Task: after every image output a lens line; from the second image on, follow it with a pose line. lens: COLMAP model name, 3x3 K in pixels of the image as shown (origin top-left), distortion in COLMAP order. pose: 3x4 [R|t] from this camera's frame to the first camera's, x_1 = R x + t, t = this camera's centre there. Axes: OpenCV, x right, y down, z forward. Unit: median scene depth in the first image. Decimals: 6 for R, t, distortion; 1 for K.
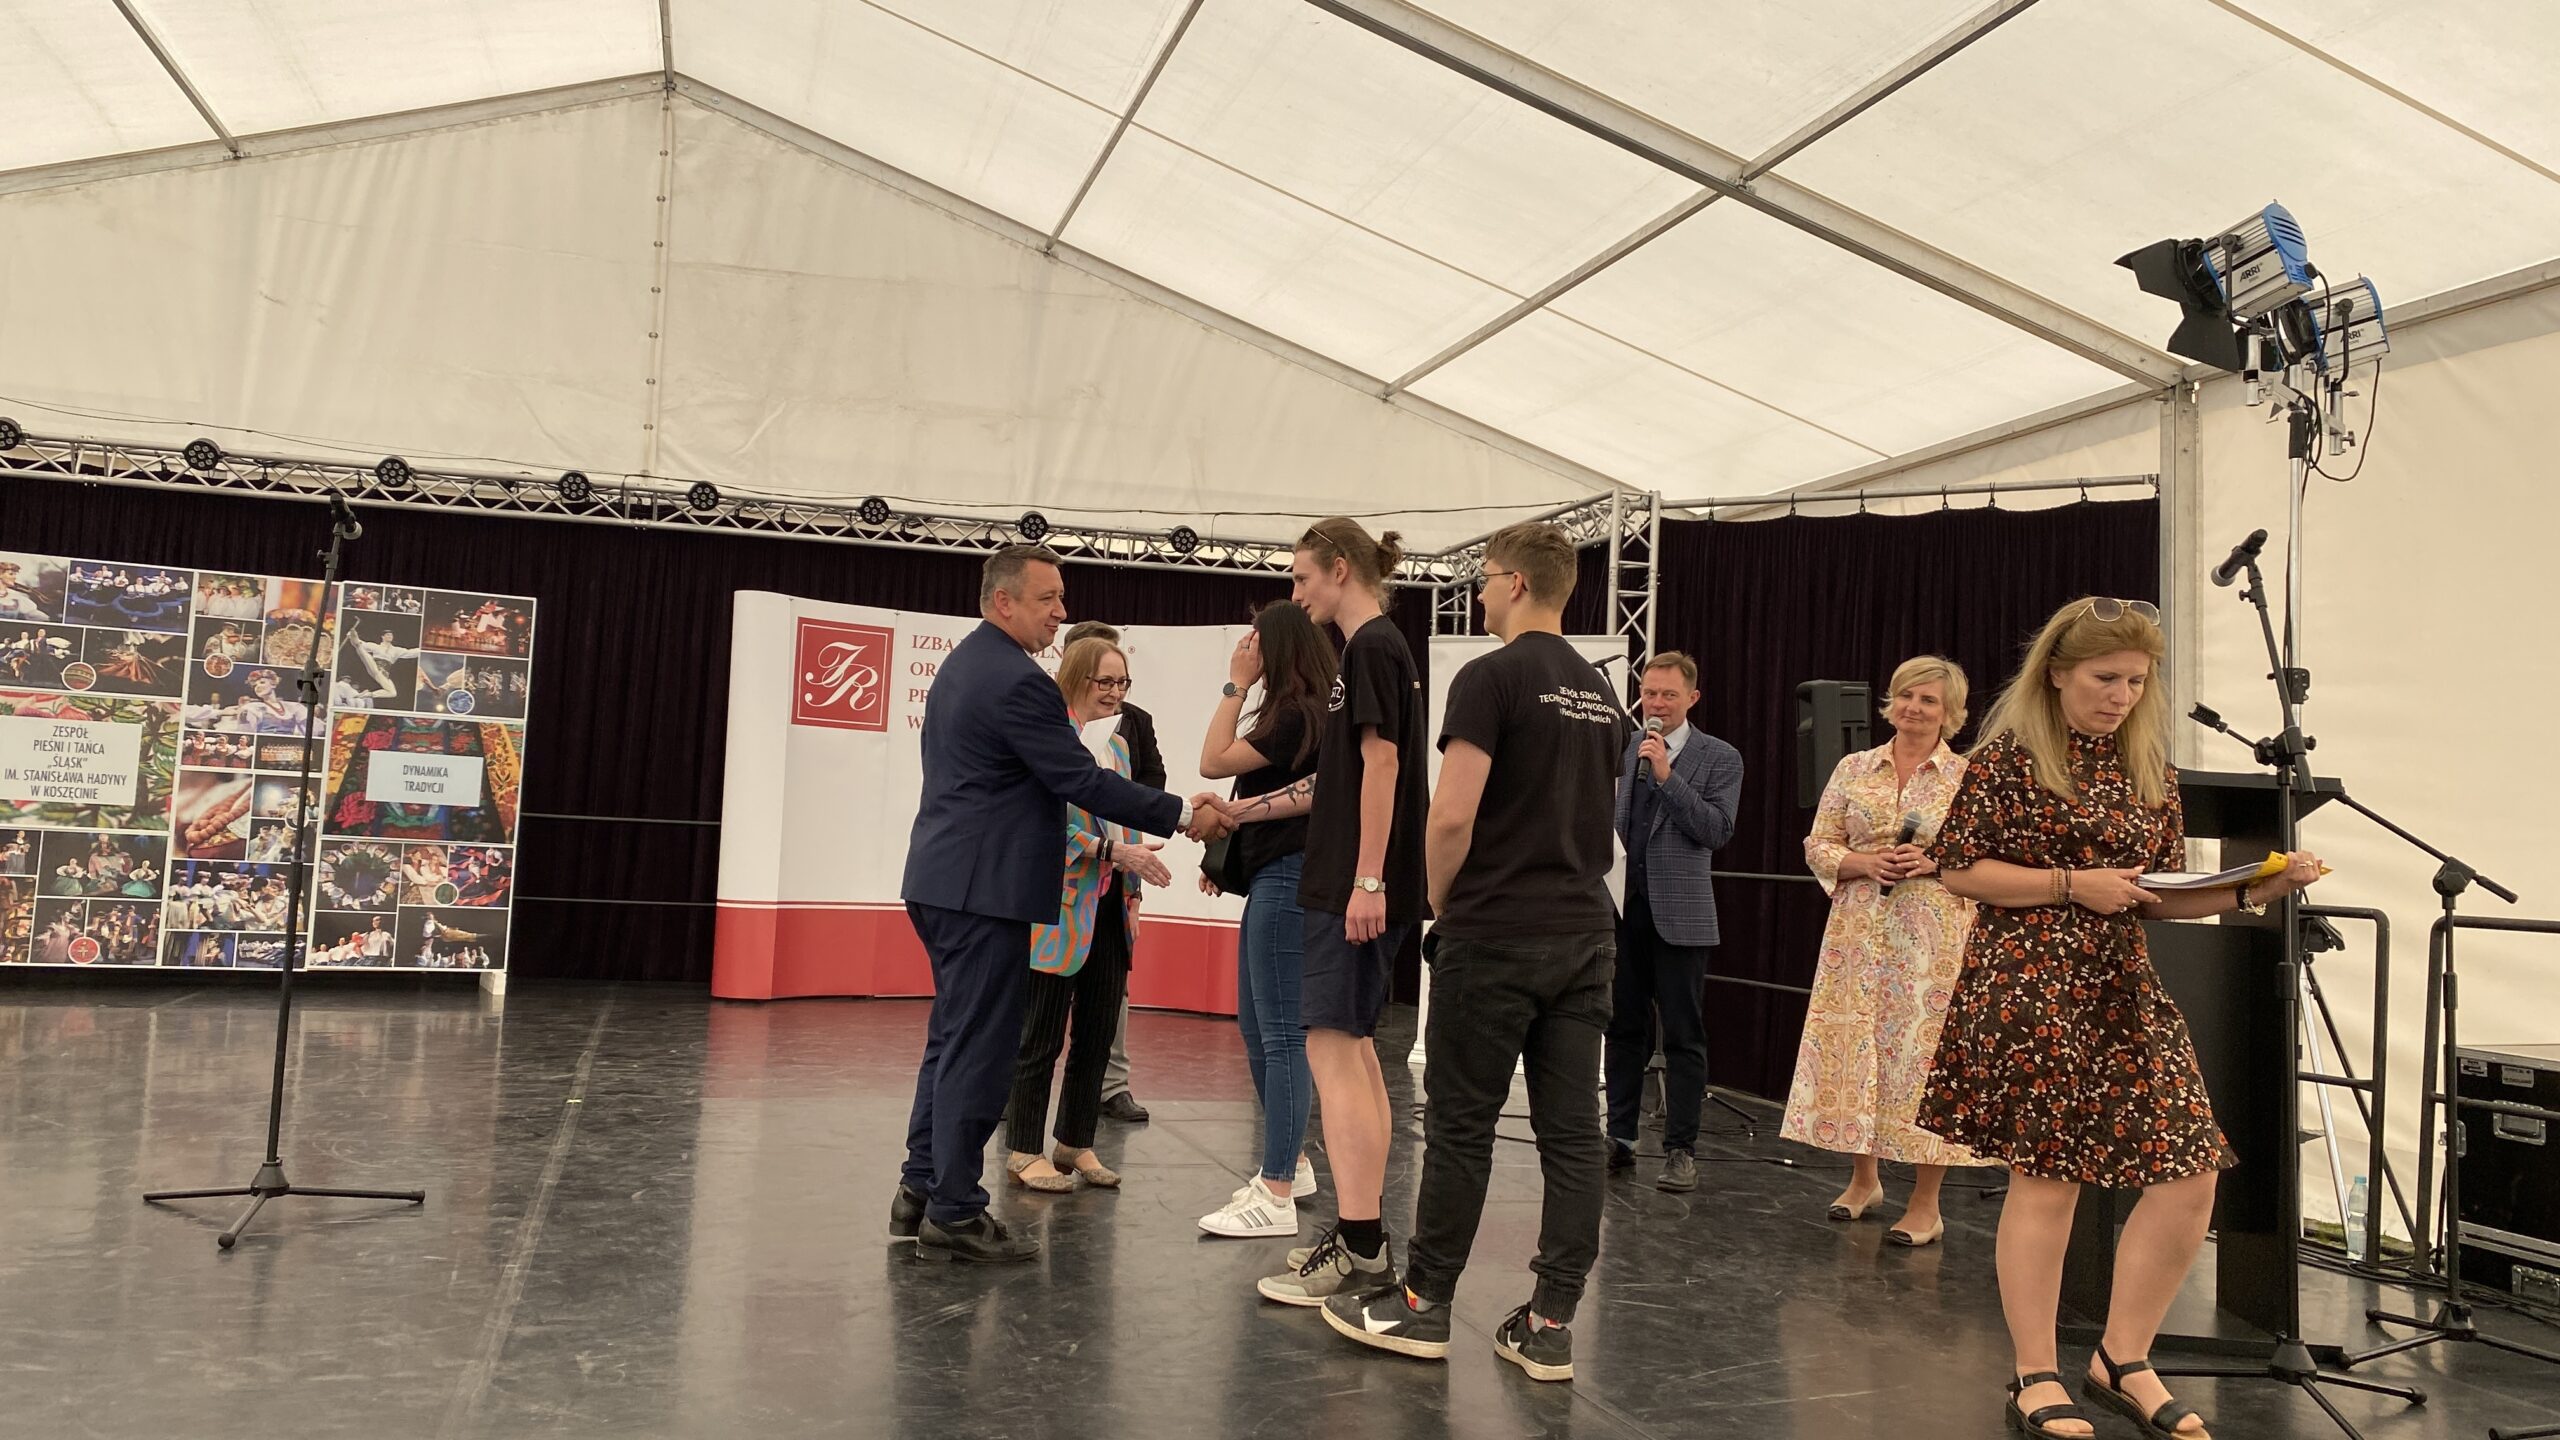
lens RADIAL K [[1988.1, 0, 1280.0], [0, 1988.1, 720.0], [0, 0, 1]] dist [0.028839, -0.085941]
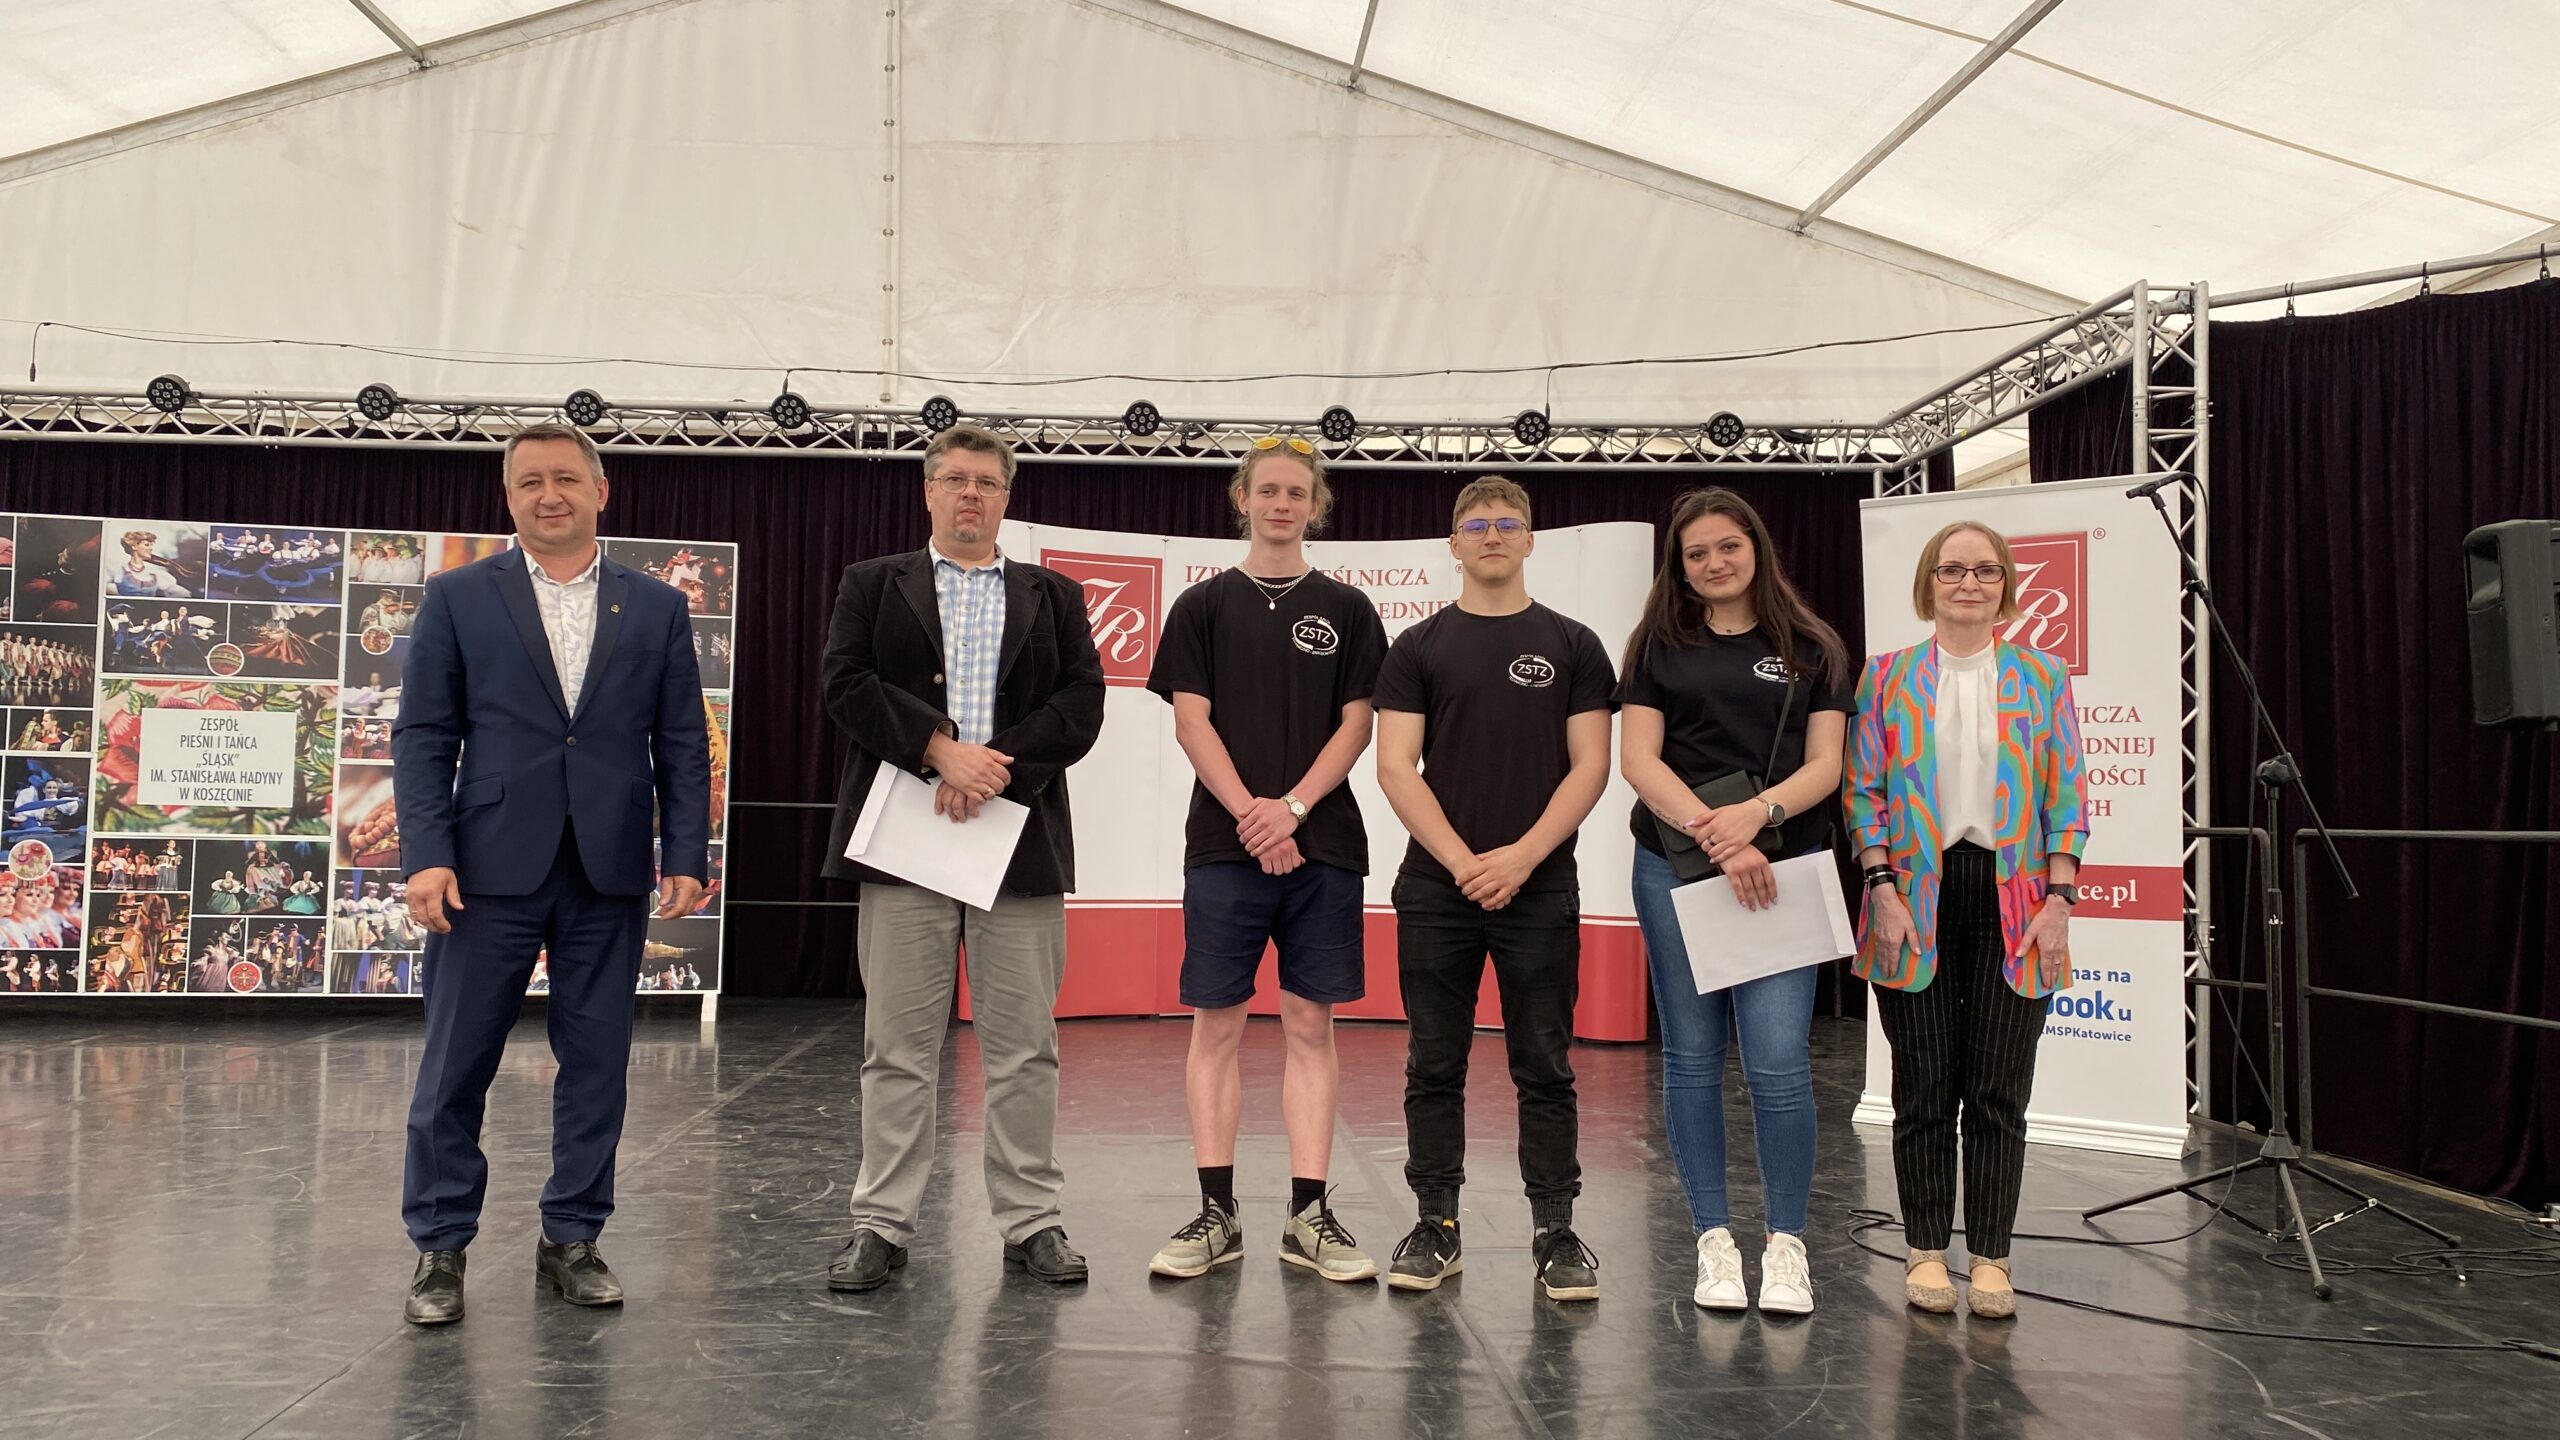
lens RADIAL K [[1863.1, 0, 1280.0], [0, 1863.1, 720.0], [0, 0, 1]] dist [0.135672, -0.260789]
pose [[0.967267, -0.042661, -0.250149, 0.039542], [0.043338, 0.999057, -0.002805, 0.024183], [0.250033, -0.008128, 0.968203, 0.291248]]
